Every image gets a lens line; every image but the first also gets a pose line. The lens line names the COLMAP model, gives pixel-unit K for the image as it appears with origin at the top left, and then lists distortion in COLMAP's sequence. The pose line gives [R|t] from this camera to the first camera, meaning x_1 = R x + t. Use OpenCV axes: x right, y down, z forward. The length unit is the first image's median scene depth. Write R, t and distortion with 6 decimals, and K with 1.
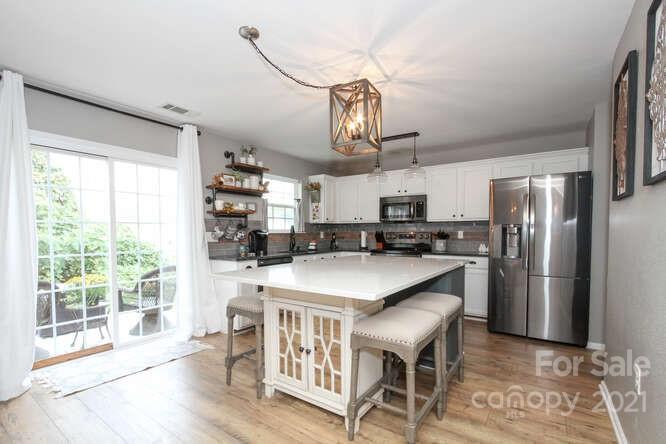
lens RADIAL K [[318.2, 0, 320.5], [0, 318.2, 242.6], [0, 0, 1]] dist [-0.023003, 0.000729]
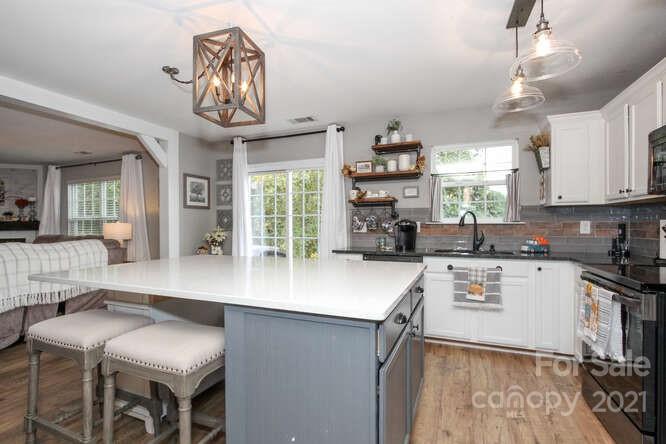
lens RADIAL K [[318.2, 0, 331.7], [0, 318.2, 225.6], [0, 0, 1]] dist [-0.023003, 0.000729]
pose [[0.226237, 0.002987, -0.974068, 0.573118], [-0.030756, 0.999519, -0.004078, -0.015879], [0.973587, 0.030881, 0.226220, 0.655051]]
